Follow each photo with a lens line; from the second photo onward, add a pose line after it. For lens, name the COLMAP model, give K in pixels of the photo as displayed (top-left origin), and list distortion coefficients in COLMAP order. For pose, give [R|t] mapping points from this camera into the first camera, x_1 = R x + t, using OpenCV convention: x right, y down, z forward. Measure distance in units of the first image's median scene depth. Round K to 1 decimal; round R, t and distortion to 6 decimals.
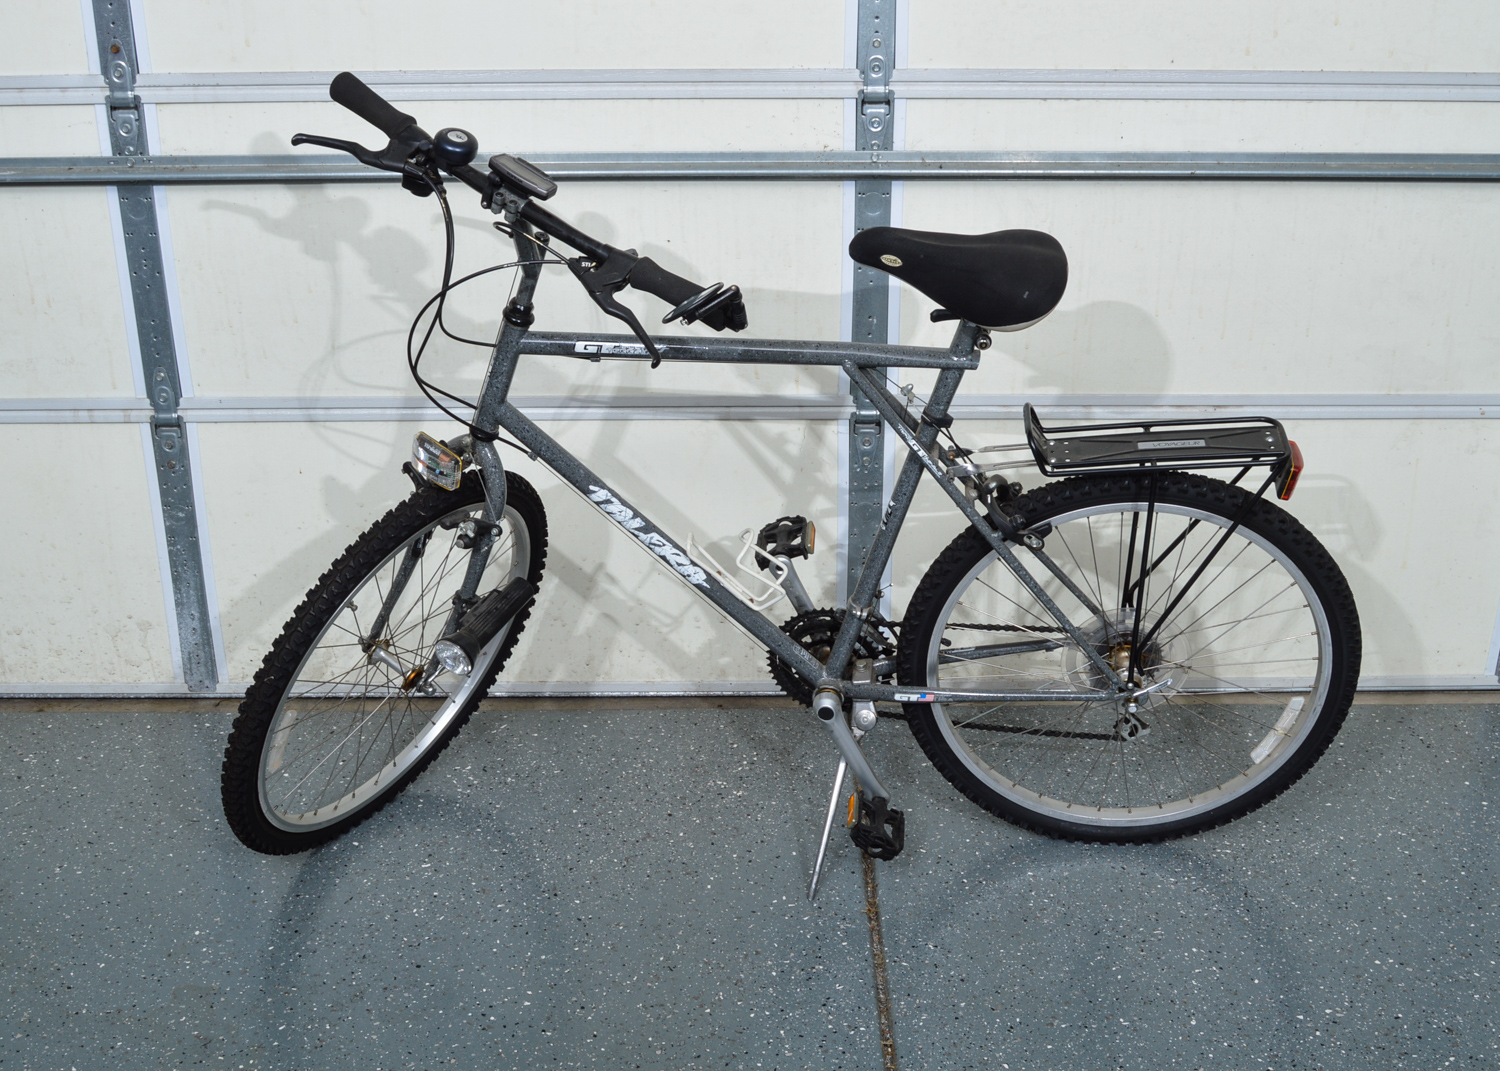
lens RADIAL K [[1767.3, 0, 750.0], [0, 1767.3, 535.5], [0, 0, 1]] dist [-0.073833, 0.021640]
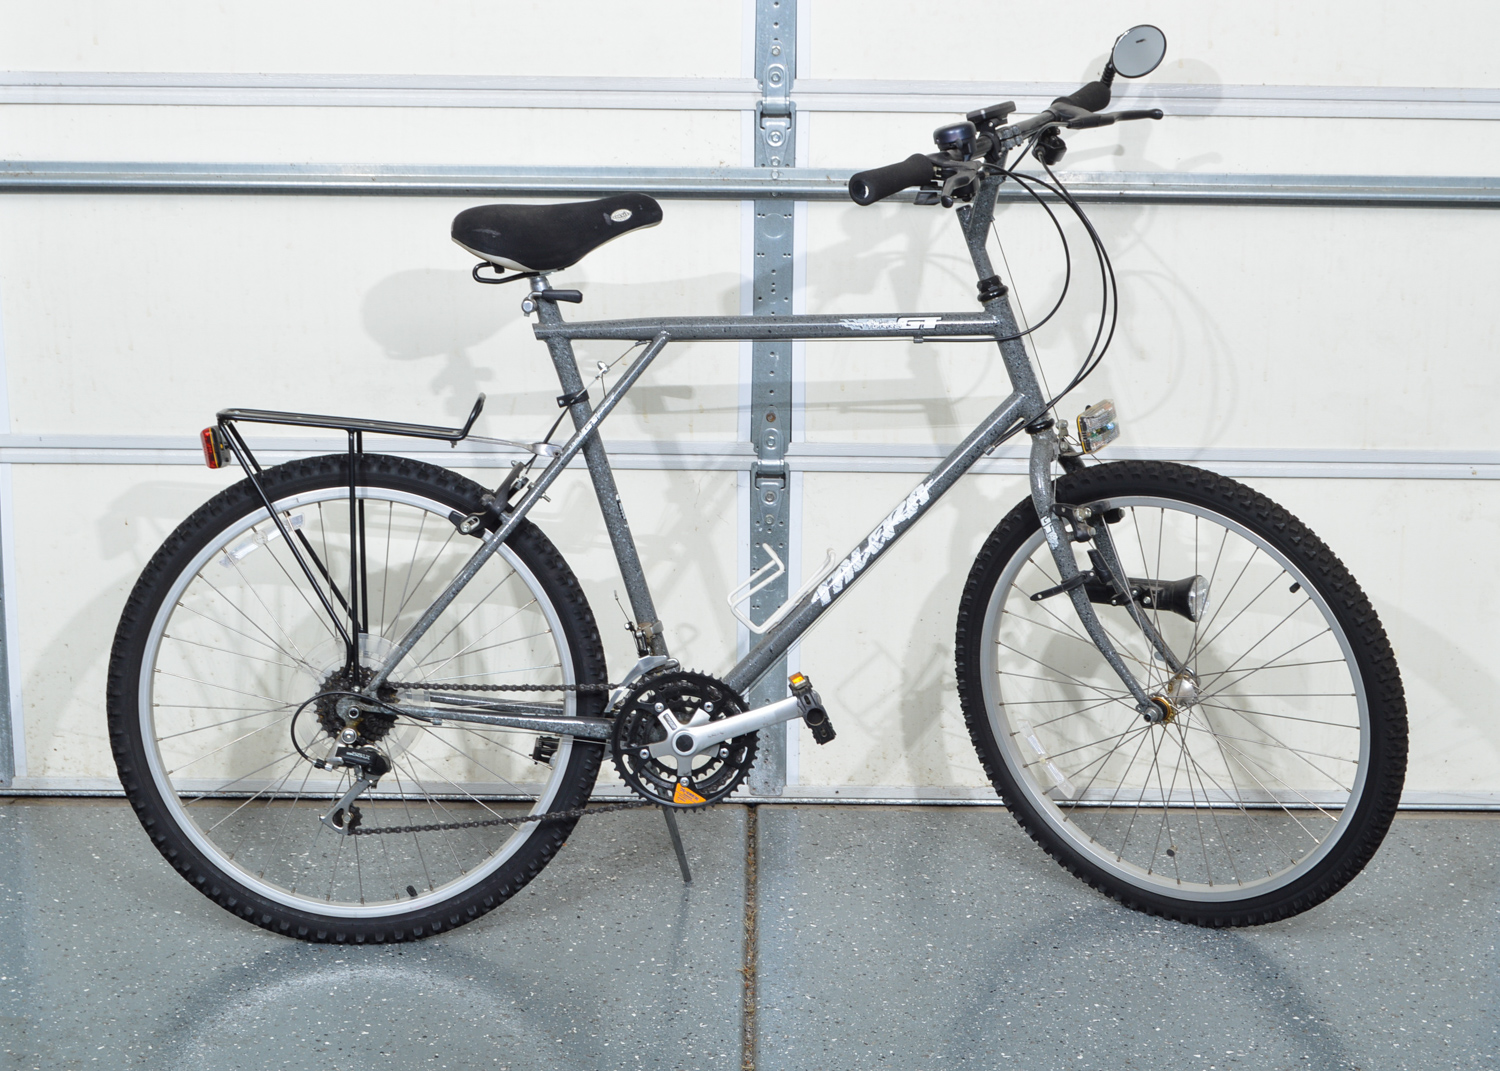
lens RADIAL K [[2893.5, 0, 750.0], [0, 2893.5, 535.5], [0, 0, 1]] dist [-0.075423, 0.131631]
pose [[0.999898, 0.014152, -0.002089, 0.064014], [-0.014305, 0.989405, -0.144472, 0.188693], [0.000022, 0.144487, 0.989507, -0.460423]]
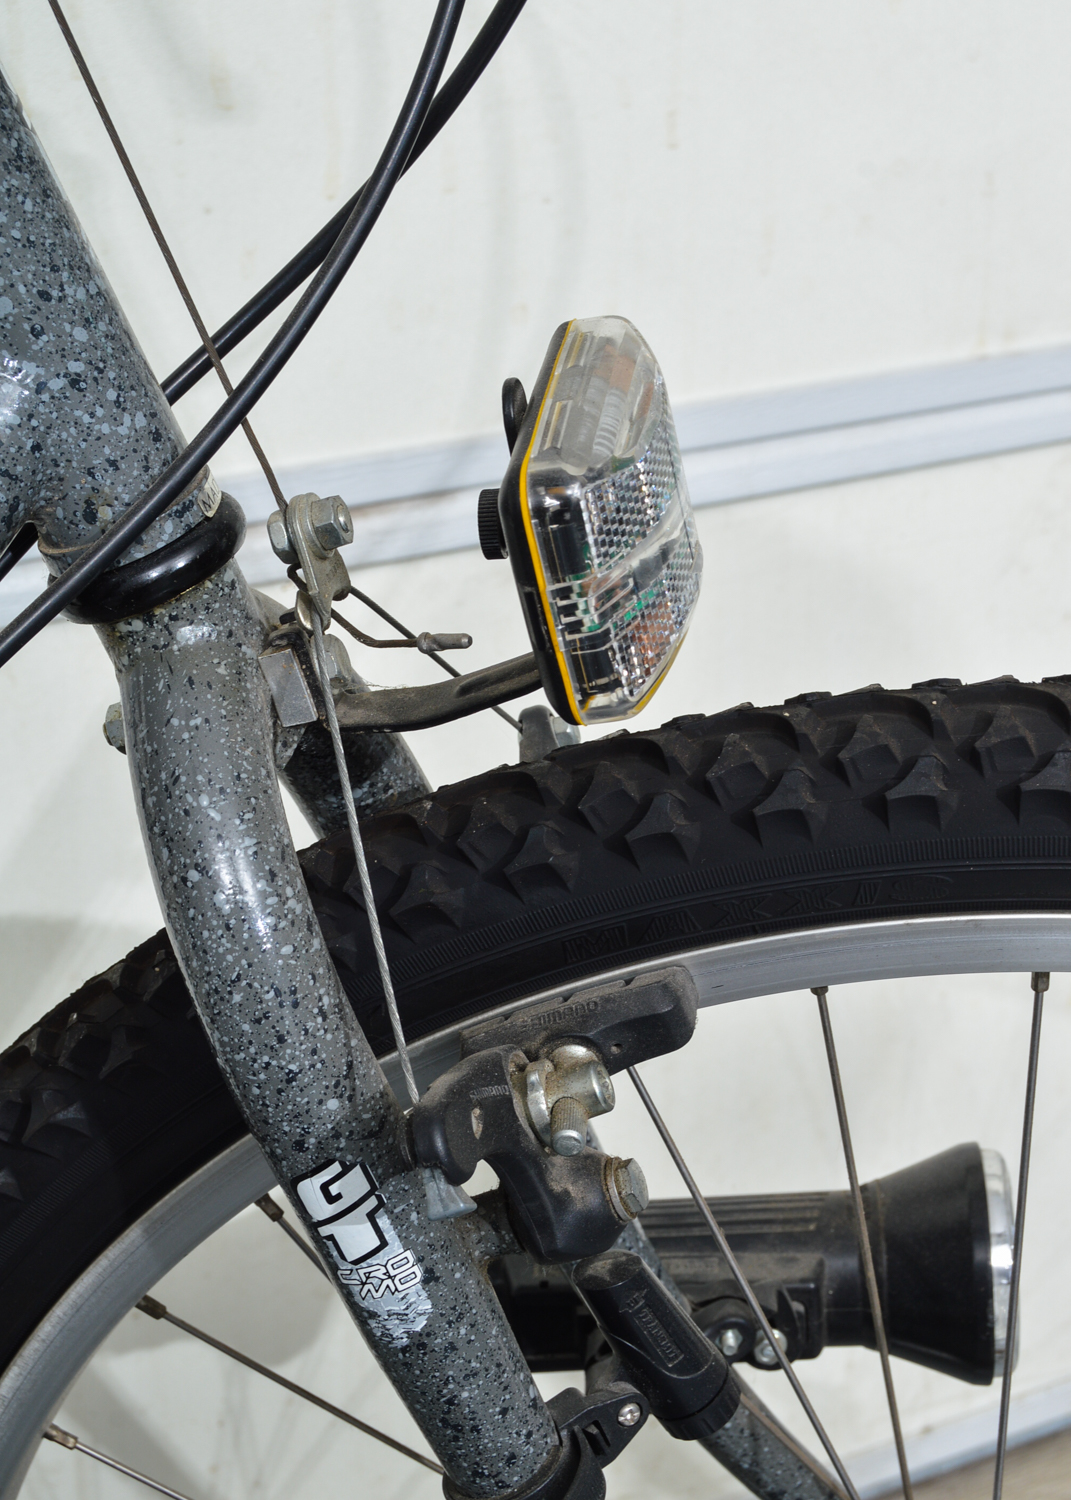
lens RADIAL K [[2893.5, 0, 535.5], [0, 2893.5, 750.0], [0, 0, 1]] dist [-0.075423, 0.131631]
pose [[0.884067, -0.185632, 0.428912, 0.131973], [0.192110, 0.980957, 0.028582, -0.053098], [-0.426050, 0.057130, 0.902894, 0.707009]]
